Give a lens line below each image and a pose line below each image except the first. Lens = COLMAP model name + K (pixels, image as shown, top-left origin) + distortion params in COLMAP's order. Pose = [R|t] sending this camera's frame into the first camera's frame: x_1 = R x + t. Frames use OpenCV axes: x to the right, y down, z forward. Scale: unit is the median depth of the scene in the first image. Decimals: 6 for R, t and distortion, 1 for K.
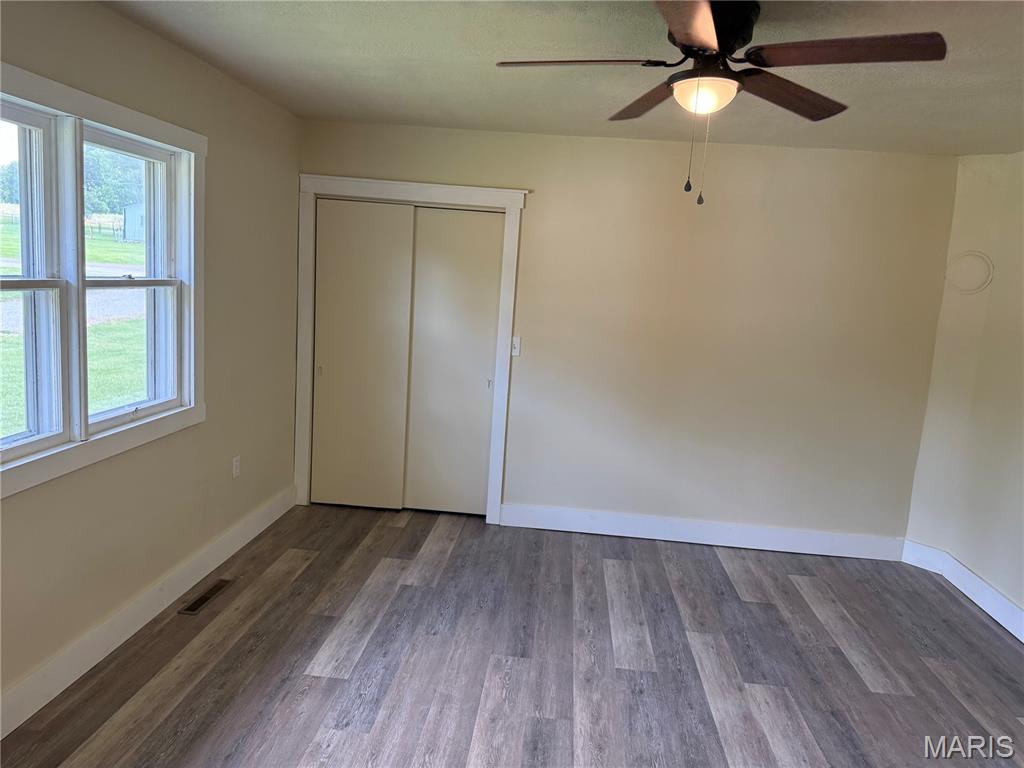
lens RADIAL K [[728.9, 0, 514.8], [0, 728.9, 367.7], [0, 0, 1]] dist [0.067277, -0.080882]
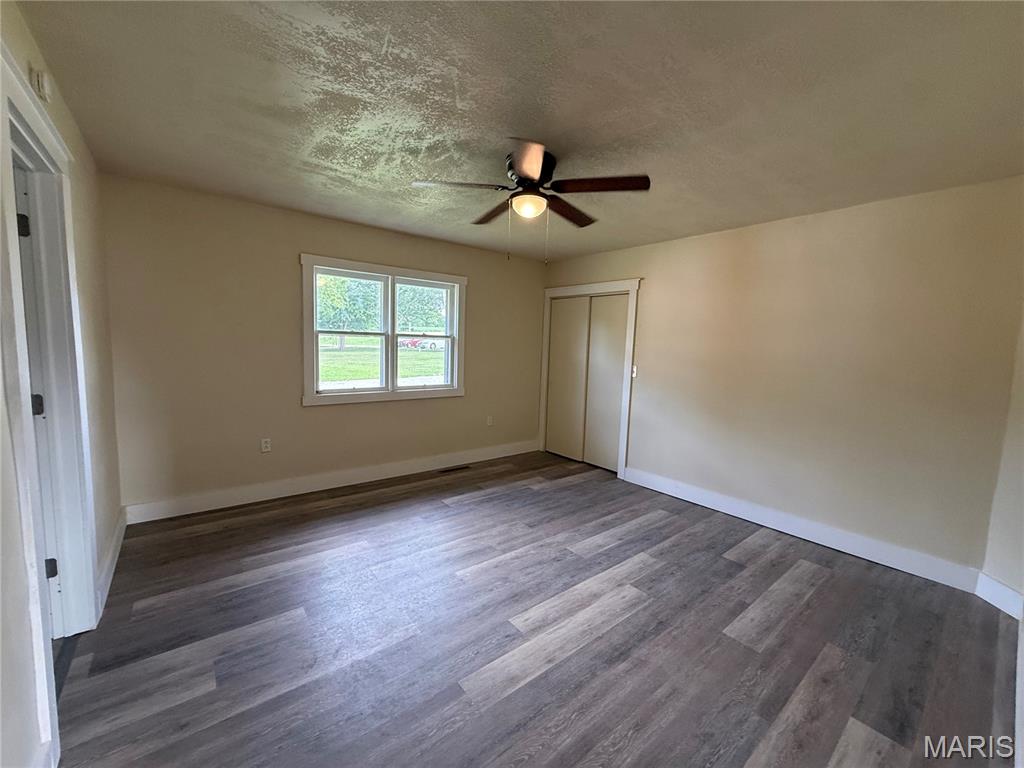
lens RADIAL K [[407.7, 0, 512.0], [0, 407.7, 384.0], [0, 0, 1]] dist [-0.000267, -0.000036]
pose [[0.682478, 0.024971, -0.730480, 0.586641], [-0.079686, 0.996001, -0.040402, 0.068865], [0.726549, 0.085782, 0.681738, 0.203060]]
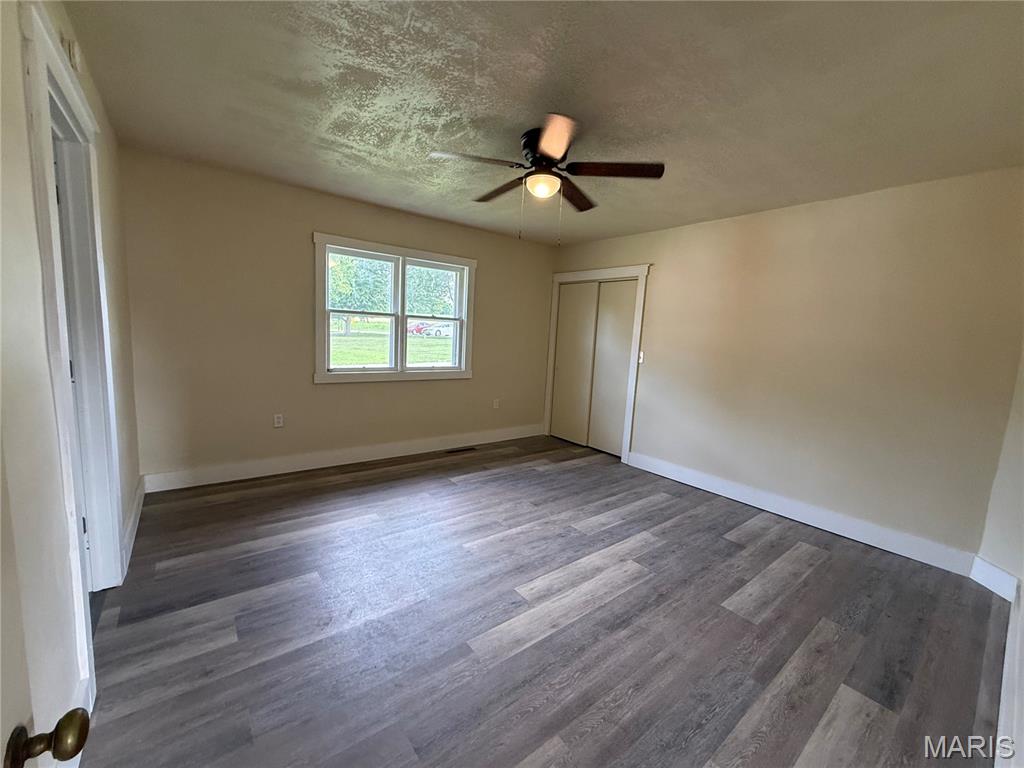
lens RADIAL K [[407.7, 0, 512.0], [0, 407.7, 384.0], [0, 0, 1]] dist [-0.000267, -0.000036]
pose [[0.674714, 0.058624, -0.735748, 0.590646], [-0.100916, 0.994806, -0.013279, 0.087010], [0.731148, 0.083208, 0.677125, 0.188987]]
